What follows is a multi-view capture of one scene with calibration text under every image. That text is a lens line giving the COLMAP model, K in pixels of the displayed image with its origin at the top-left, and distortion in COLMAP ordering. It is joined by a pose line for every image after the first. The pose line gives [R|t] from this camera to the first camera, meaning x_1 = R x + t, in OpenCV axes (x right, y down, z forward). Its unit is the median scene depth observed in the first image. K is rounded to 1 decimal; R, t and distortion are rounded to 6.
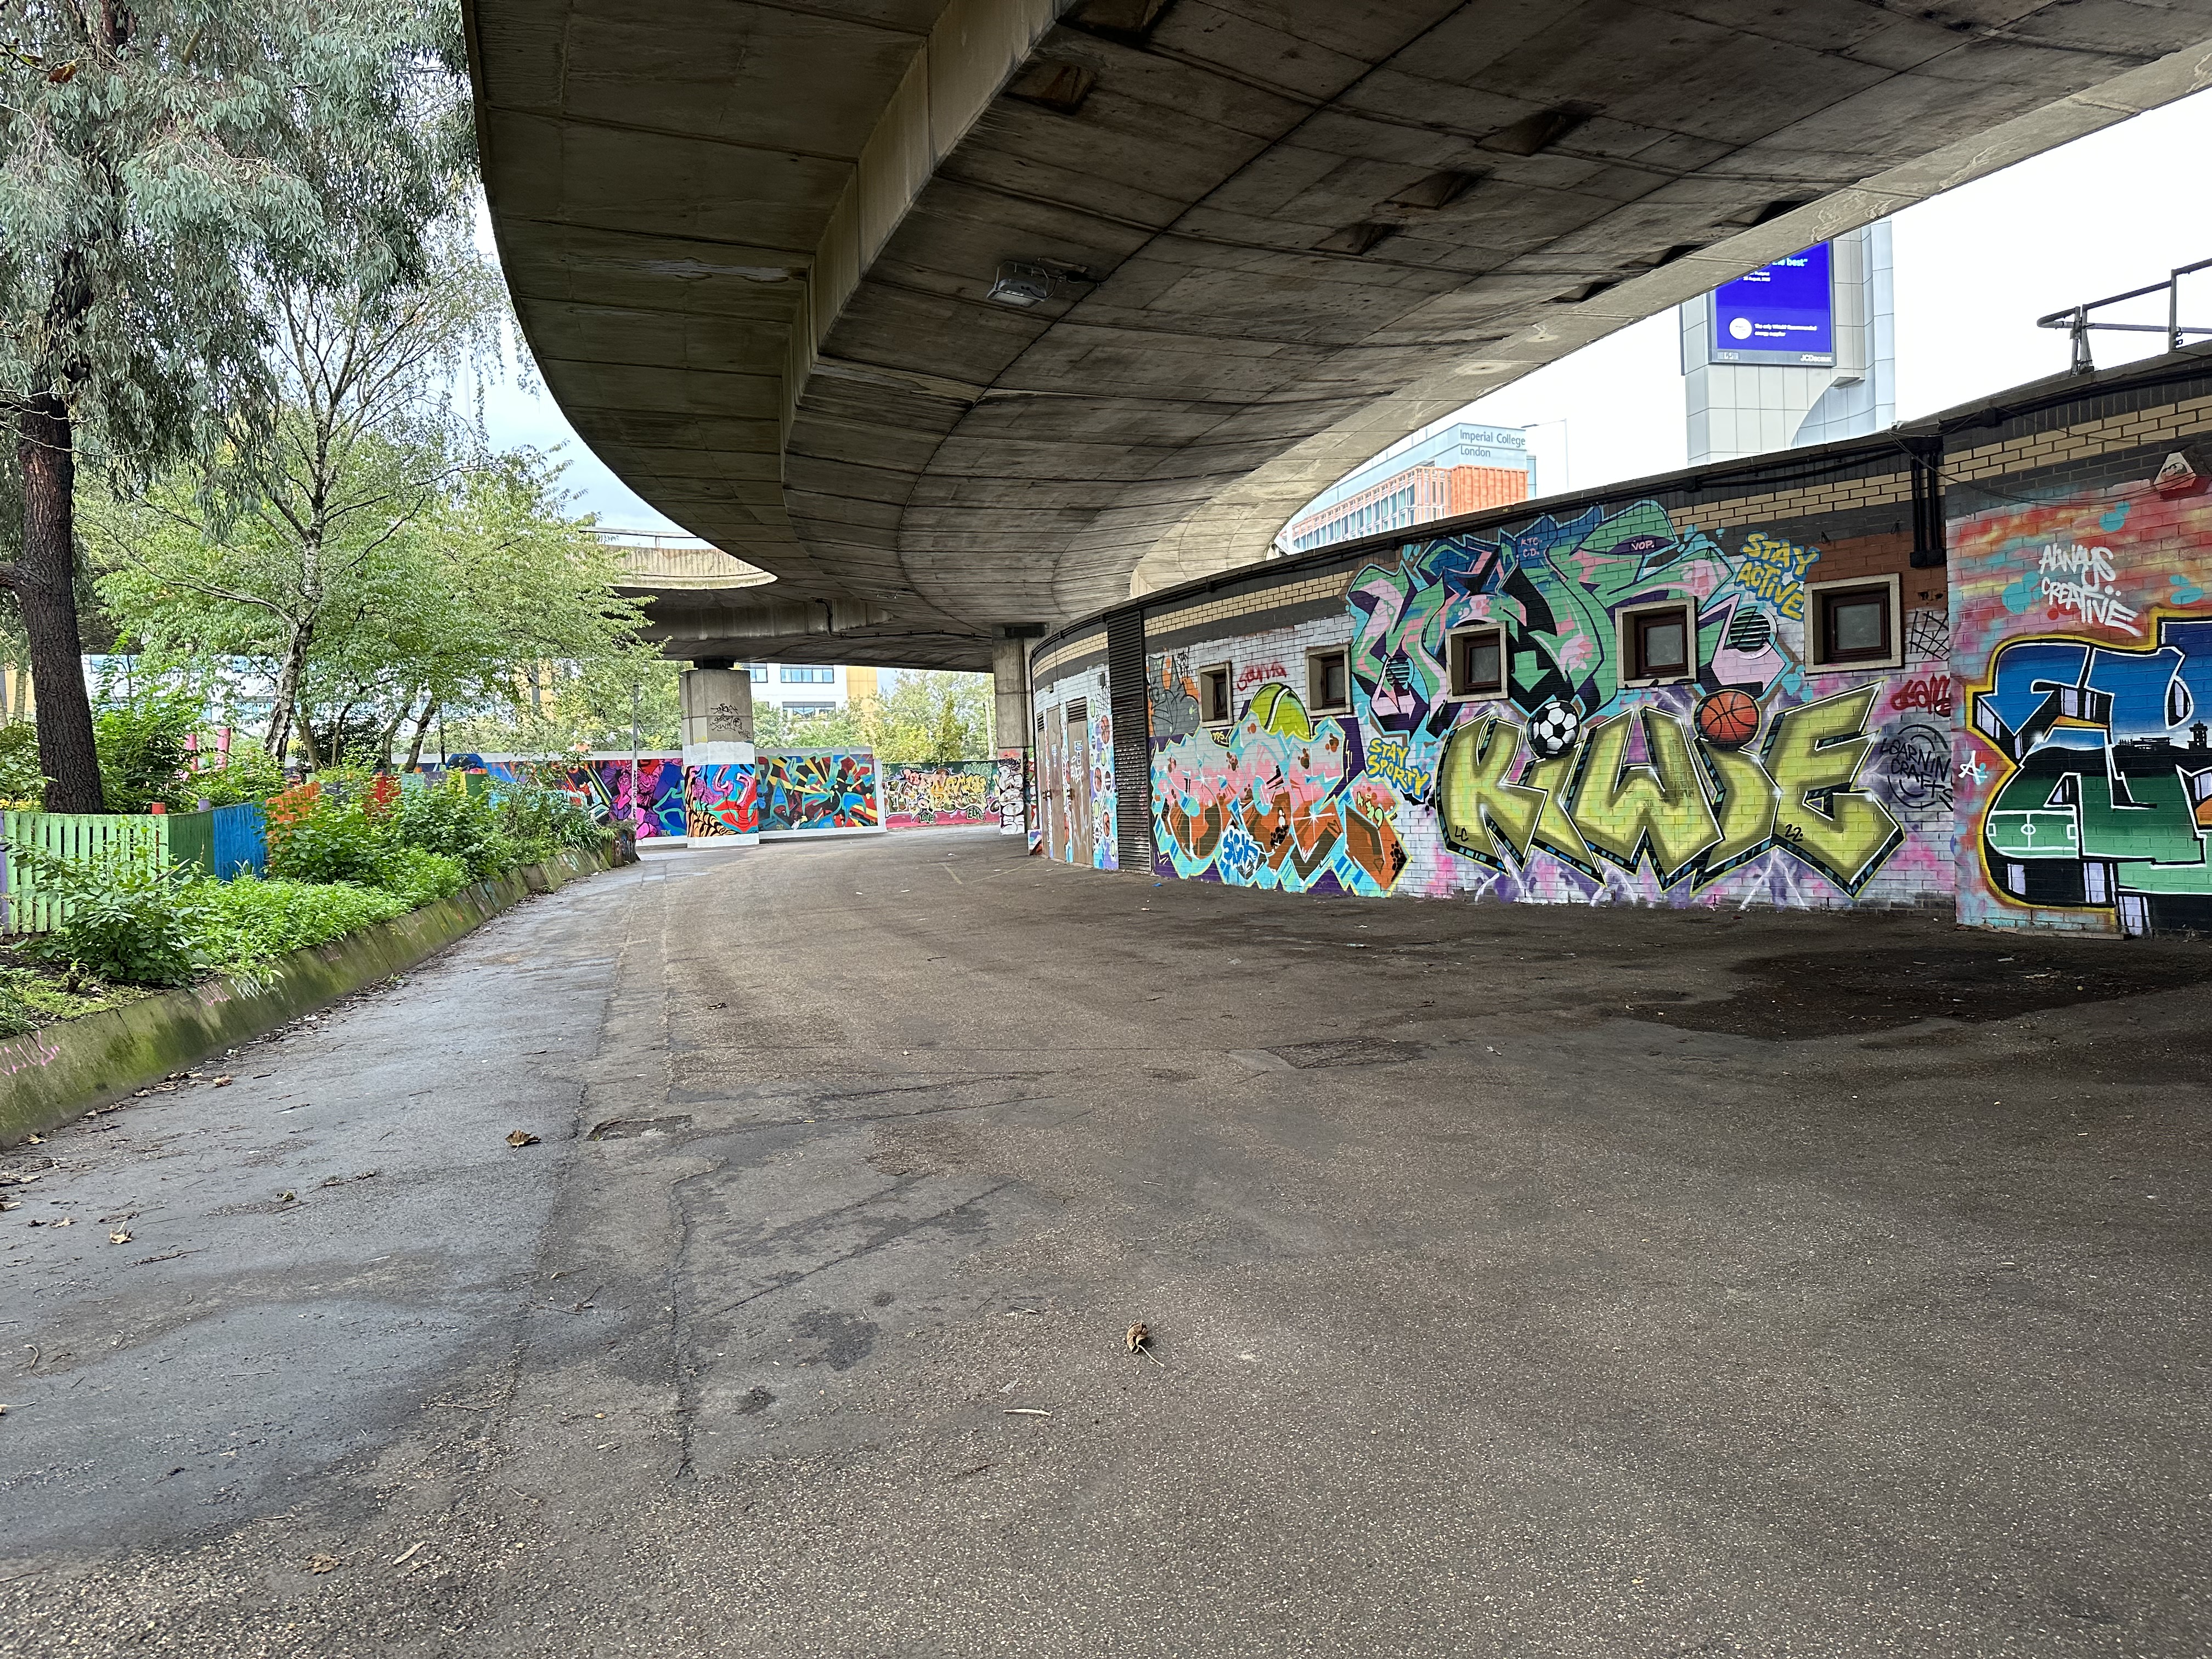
lens RADIAL K [[1519.1, 0, 1116.6], [0, 1519.1, 836.1], [0, 0, 1]] dist [0.154432, -0.298965]
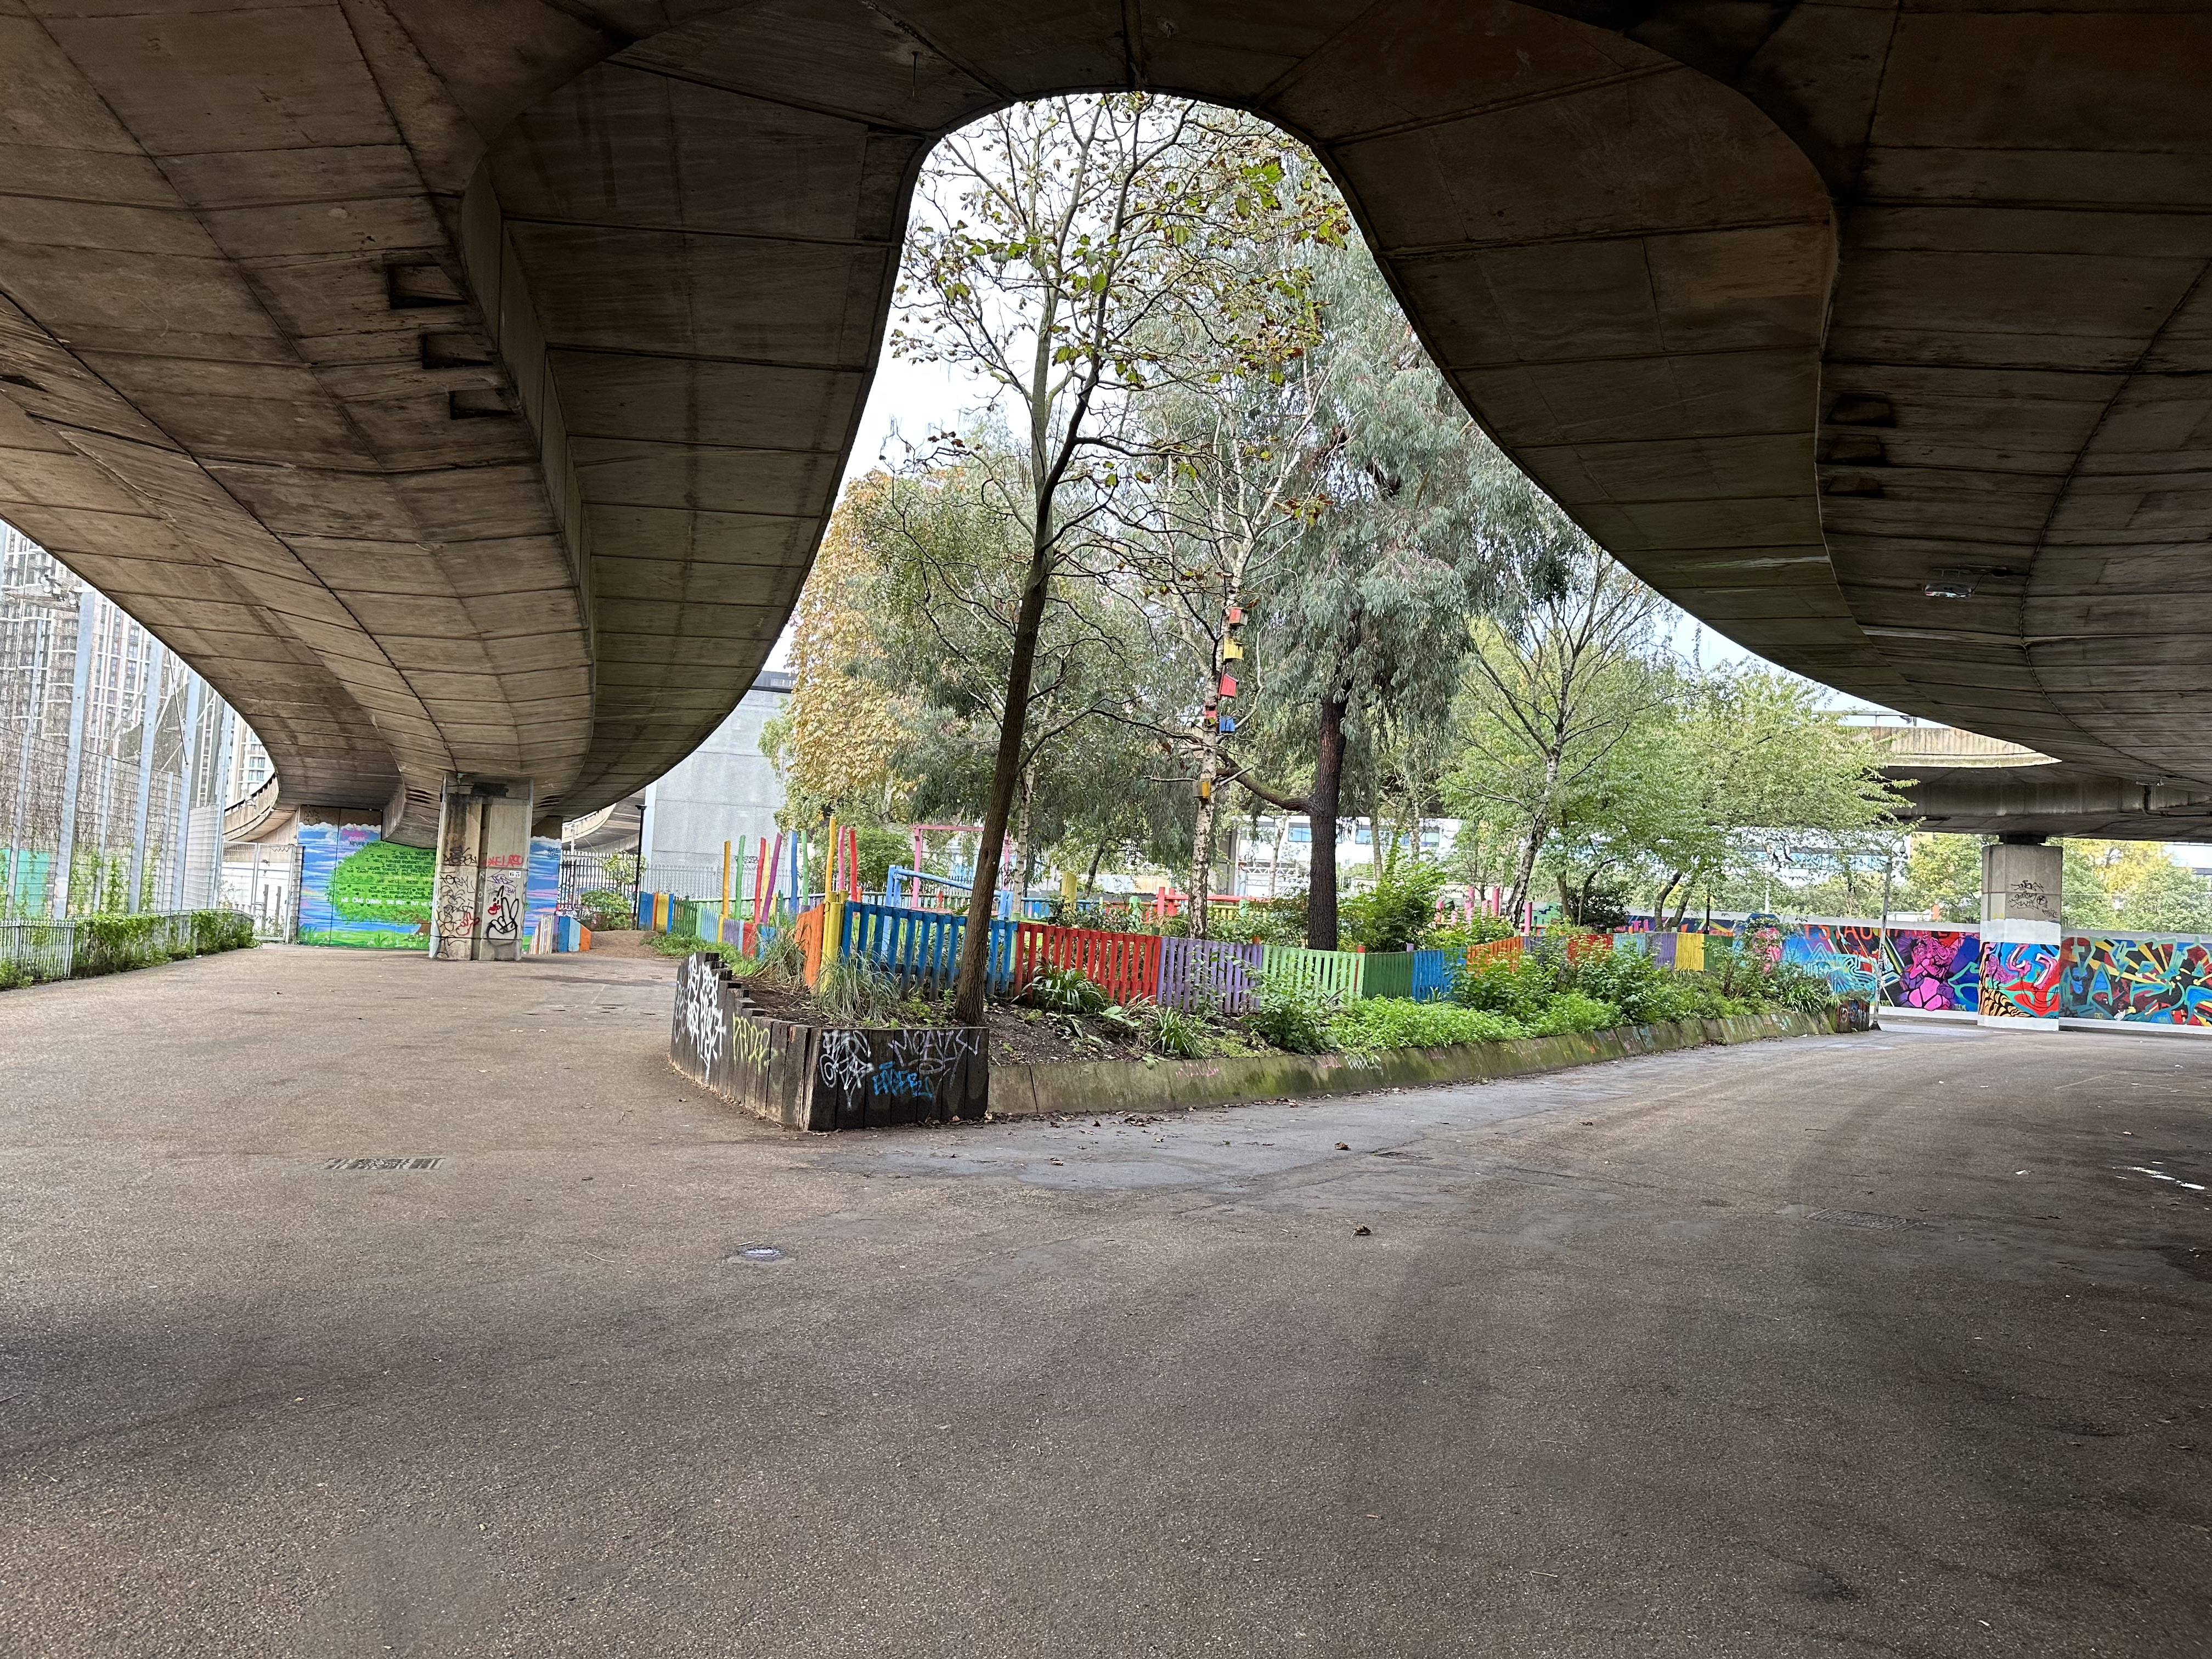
lens RADIAL K [[1537.9, 0, 1100.5], [0, 1537.9, 838.0], [0, 0, 1]] dist [0.024857, -0.032528]
pose [[0.639634, 0.036956, -0.767791, 0.396136], [-0.107234, 0.993366, -0.041521, -0.034692], [0.761163, 0.108892, 0.639353, -0.225727]]
